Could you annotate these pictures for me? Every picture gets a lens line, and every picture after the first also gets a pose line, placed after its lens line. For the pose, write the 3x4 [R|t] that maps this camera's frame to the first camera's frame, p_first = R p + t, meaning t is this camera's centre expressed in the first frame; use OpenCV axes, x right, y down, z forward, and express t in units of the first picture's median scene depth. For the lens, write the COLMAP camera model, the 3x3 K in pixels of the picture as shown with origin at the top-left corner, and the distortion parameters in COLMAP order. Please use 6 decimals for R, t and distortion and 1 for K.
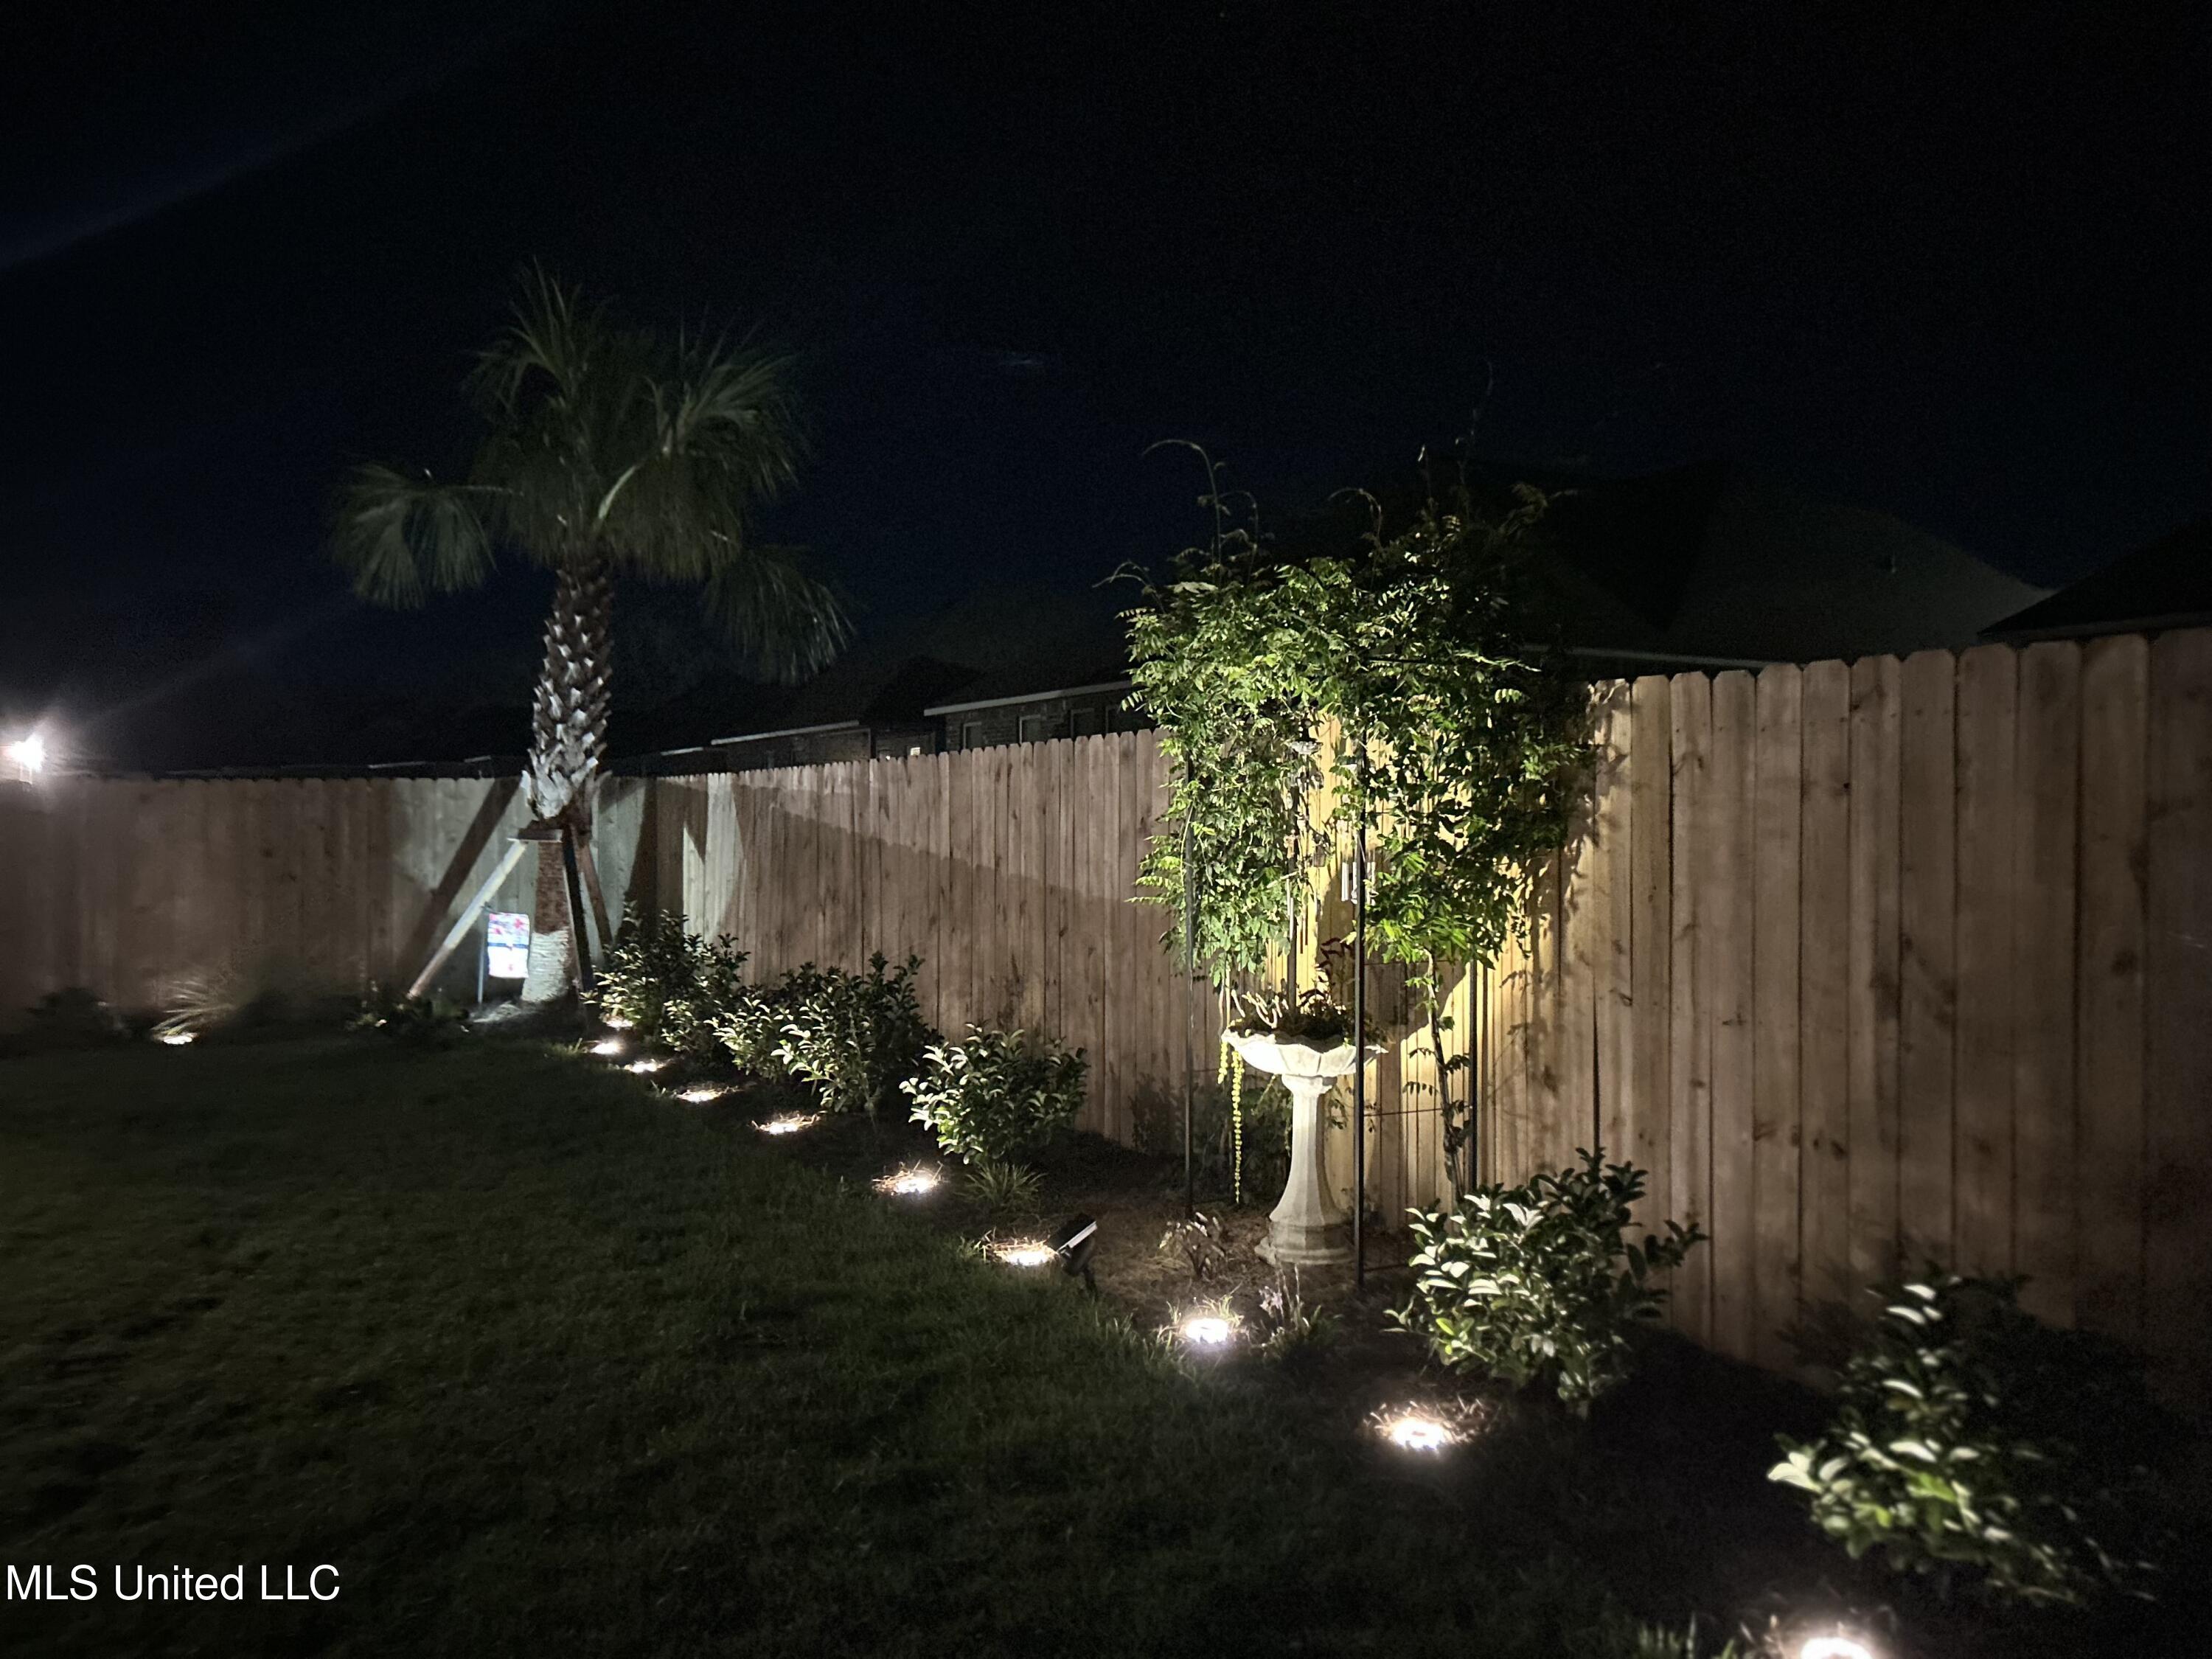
lens RADIAL K [[1658.3, 0, 1106.0], [0, 1658.3, 829.5], [0, 0, 1]] dist [0.115480, -0.267258]
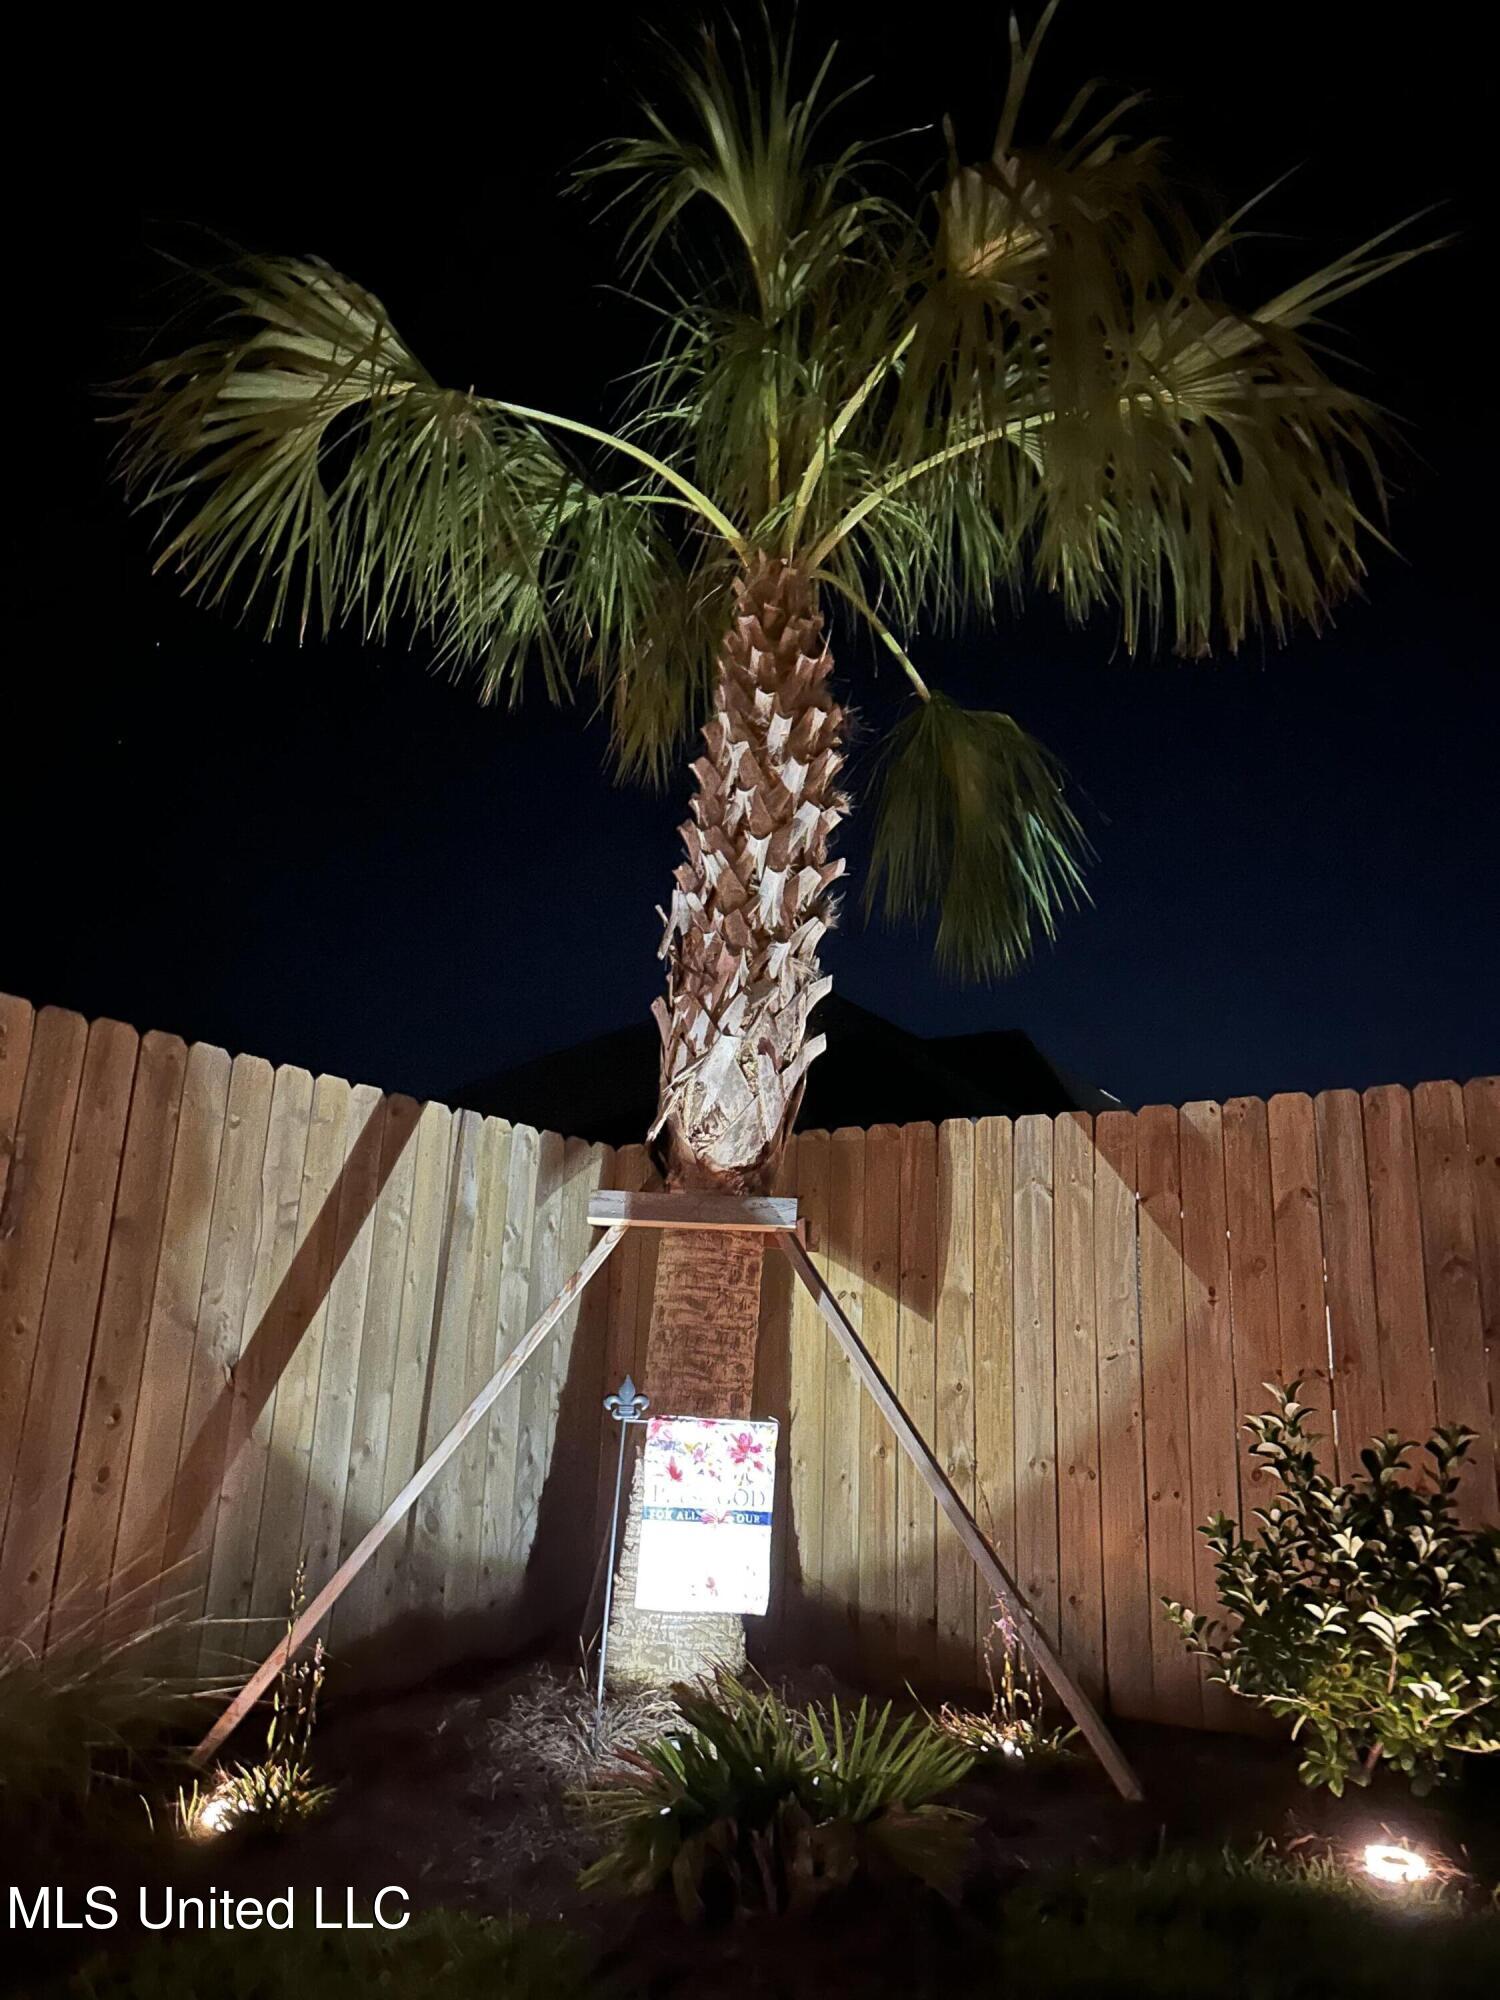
lens RADIAL K [[1499.4, 0, 750.0], [0, 1499.4, 1000.0], [0, 0, 1]] dist [0.115480, -0.267258]
pose [[0.881014, 0.149056, 0.448995, -0.561878], [-0.027751, 0.963717, -0.265479, 0.055049], [-0.472275, 0.221430, 0.853185, 0.786562]]
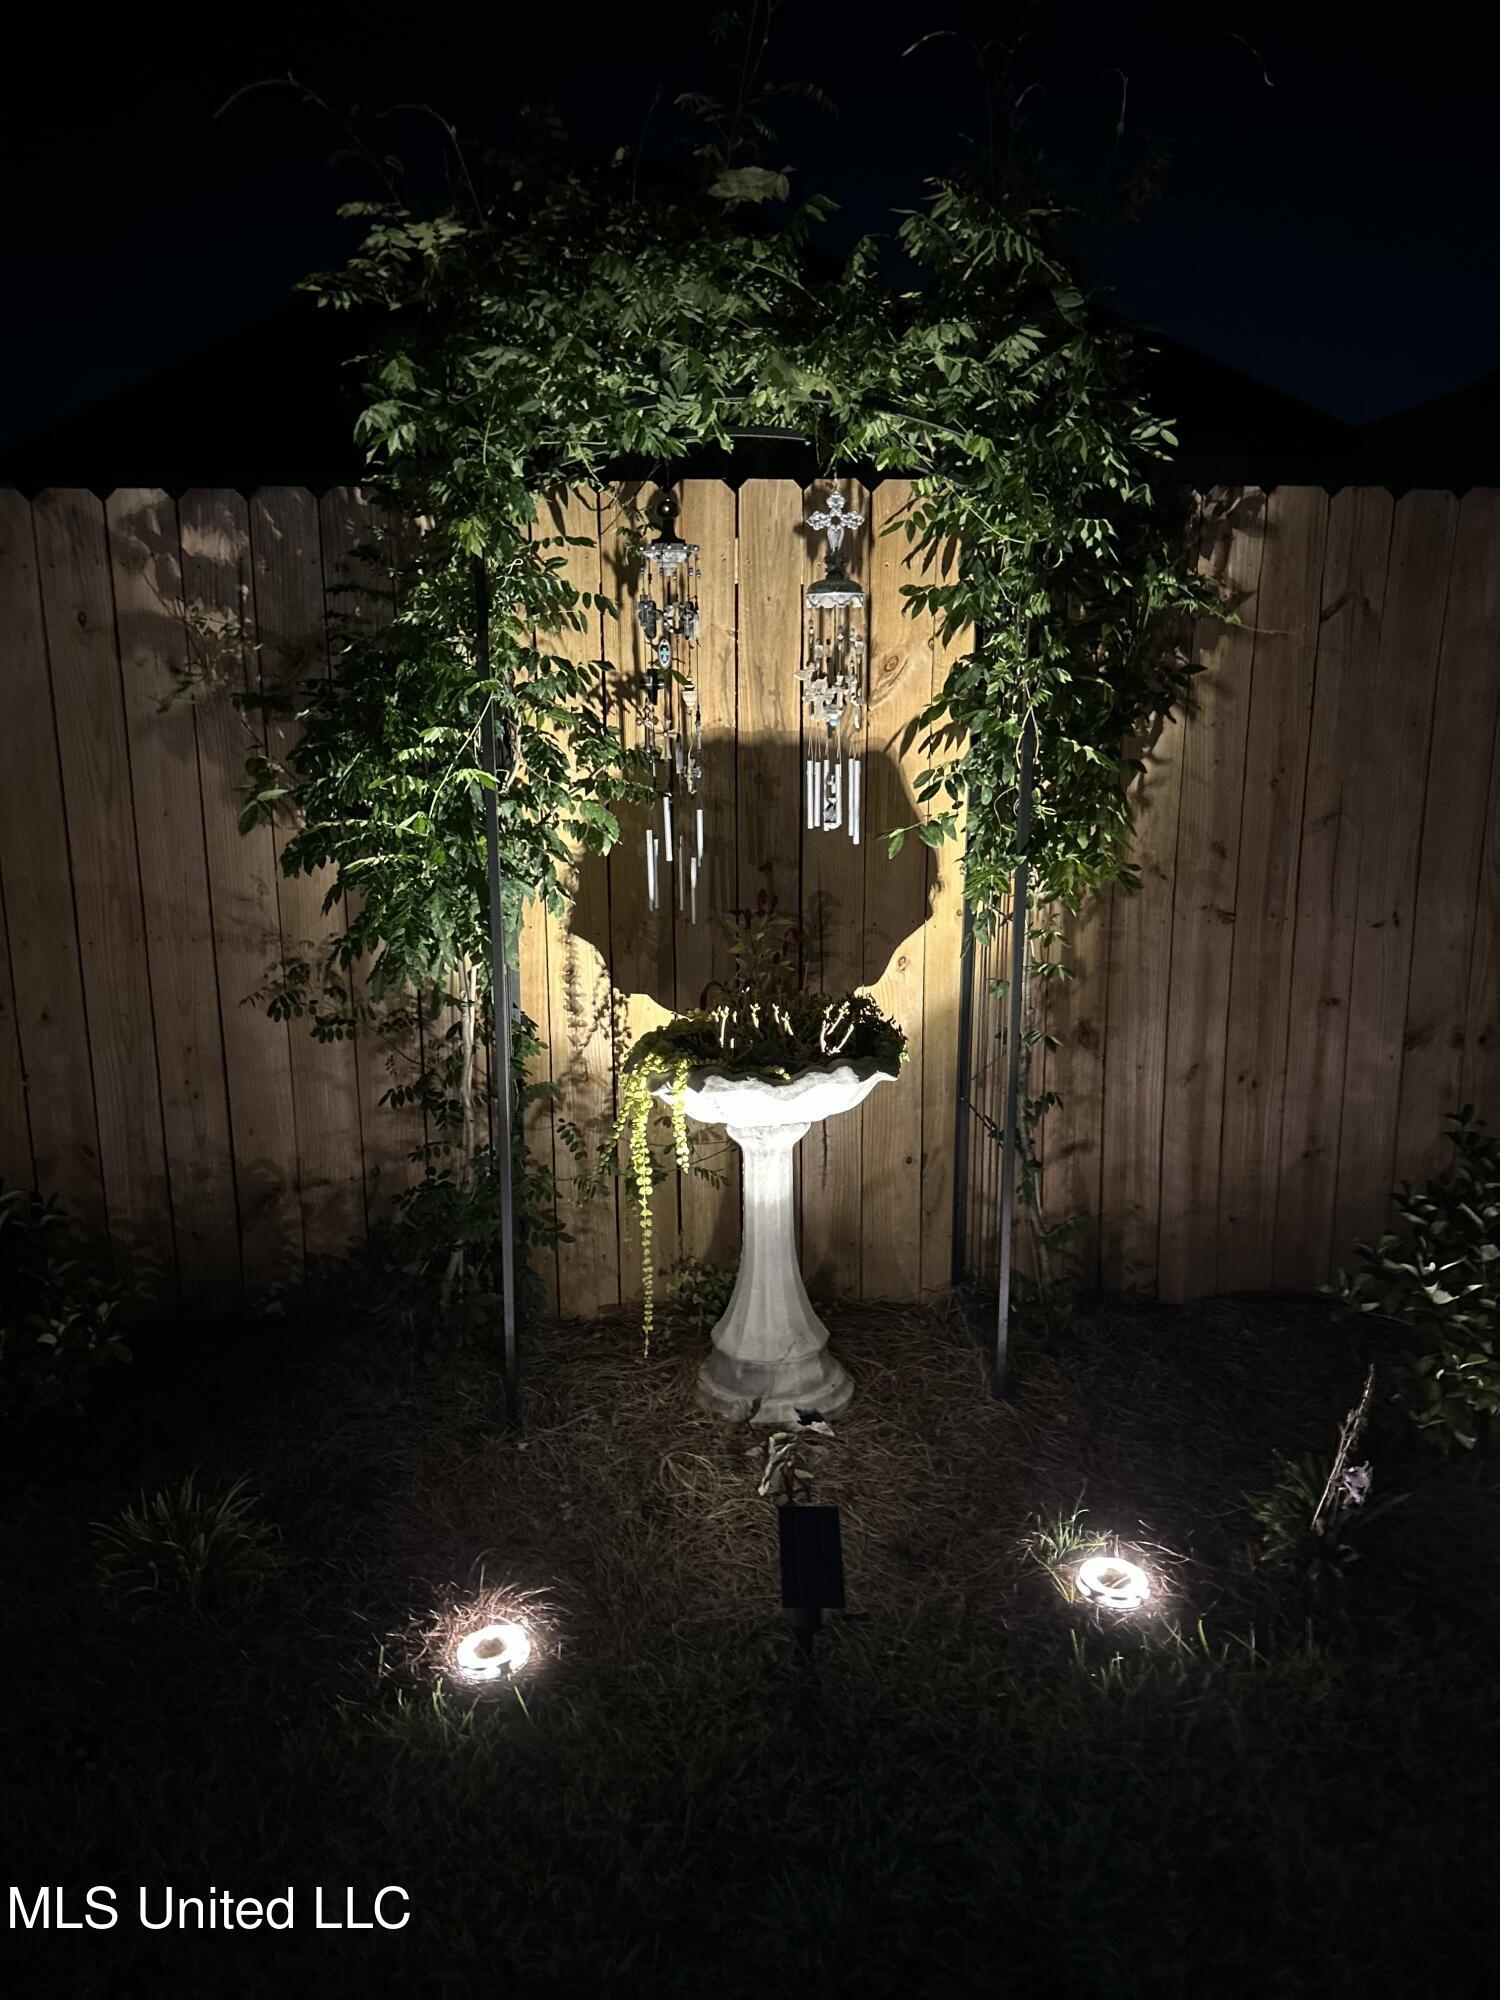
lens RADIAL K [[1499.4, 0, 750.0], [0, 1499.4, 1000.0], [0, 0, 1]] dist [0.115480, -0.267258]
pose [[0.410807, -0.205546, 0.888250, -0.184209], [0.010687, 0.975274, 0.220741, -0.008483], [-0.911660, -0.081189, 0.402846, 0.399607]]
